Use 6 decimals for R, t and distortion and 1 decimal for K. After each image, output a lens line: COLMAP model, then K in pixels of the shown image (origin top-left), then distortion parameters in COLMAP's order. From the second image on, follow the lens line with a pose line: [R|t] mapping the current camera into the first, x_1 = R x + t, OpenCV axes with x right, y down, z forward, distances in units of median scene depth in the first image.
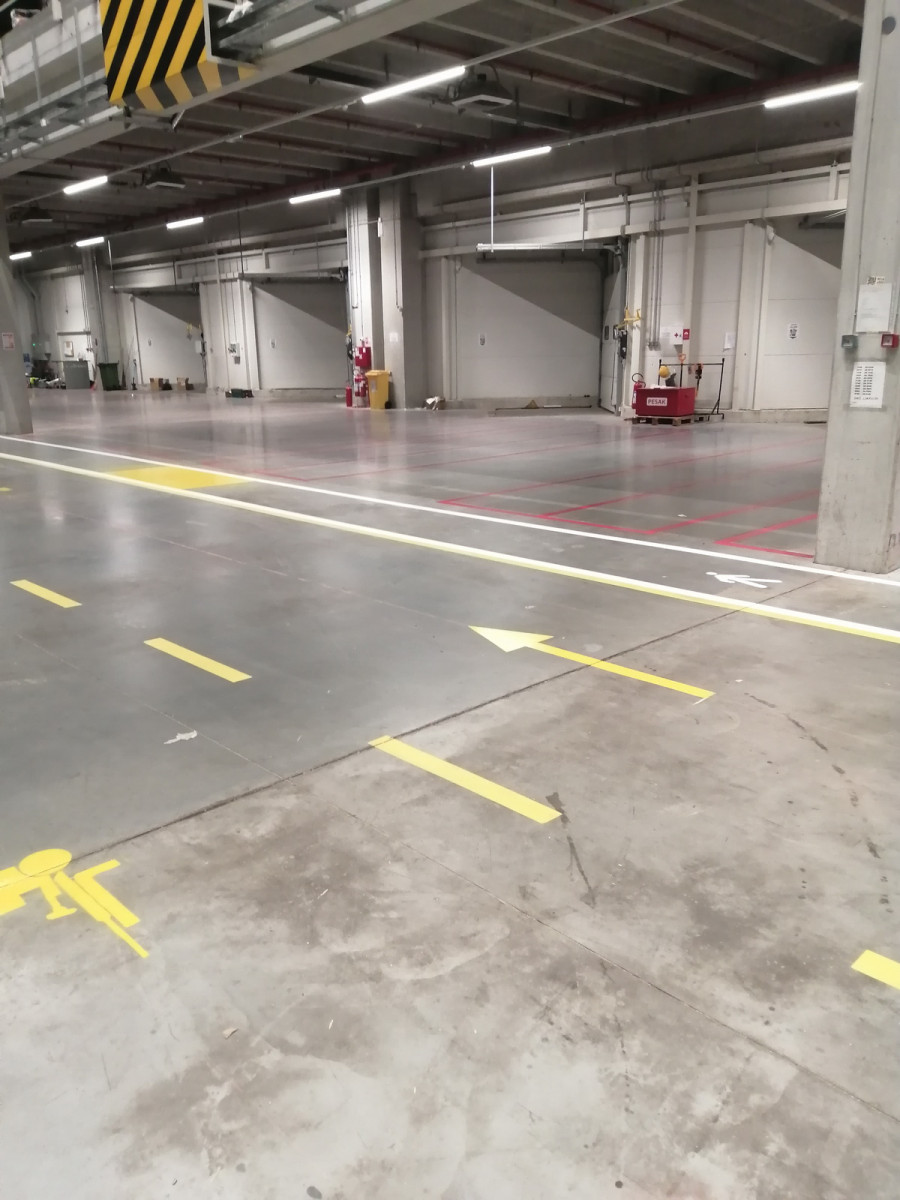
lens RADIAL K [[938.3, 0, 450.0], [0, 938.3, 600.0], [0, 0, 1]] dist [0.073222, -0.110728]
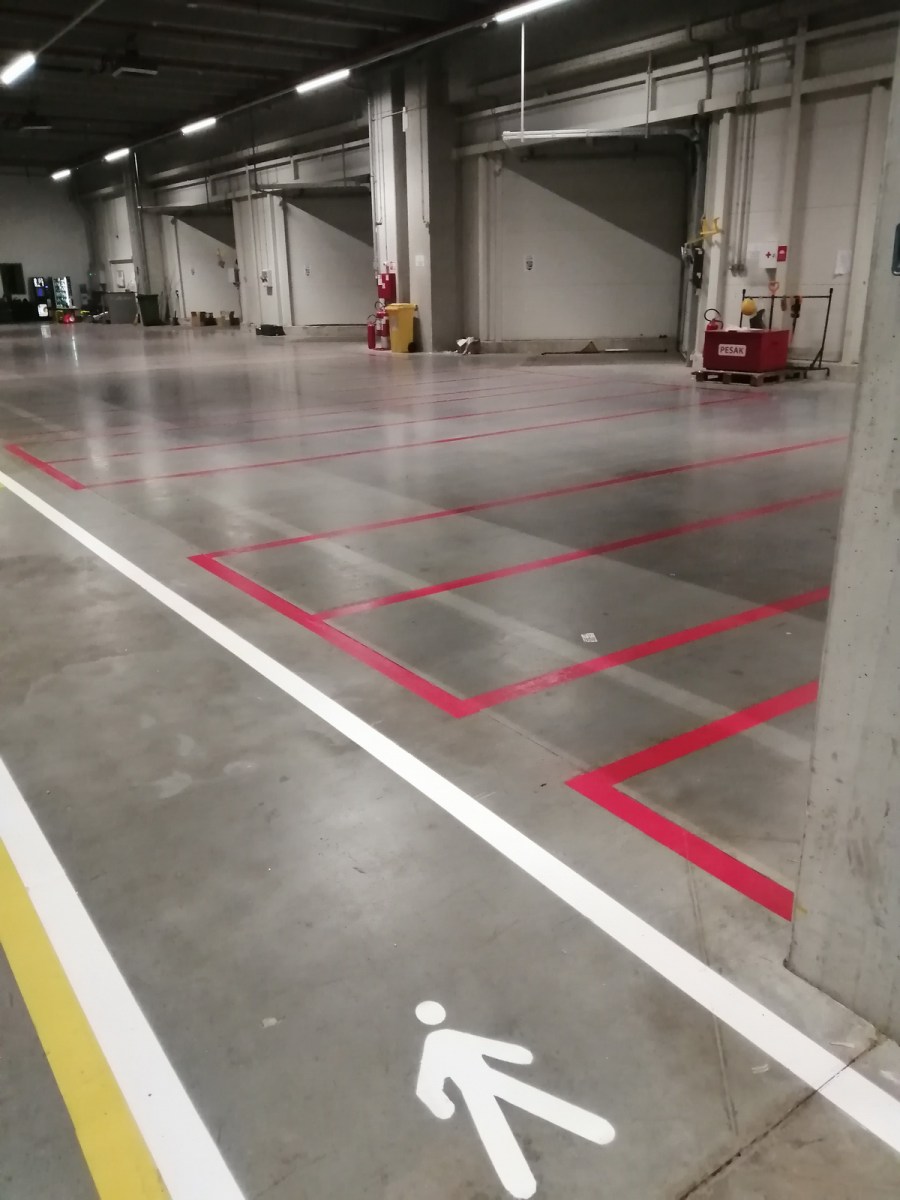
lens RADIAL K [[949.0, 0, 467.9], [0, 949.0, 601.1], [0, 0, 1]] dist [0.007560, -0.004934]
pose [[0.991585, 0.035307, -0.124549, 0.092605], [-0.026317, 0.996977, 0.073101, -0.054431], [0.126753, -0.069208, 0.989517, 0.200718]]
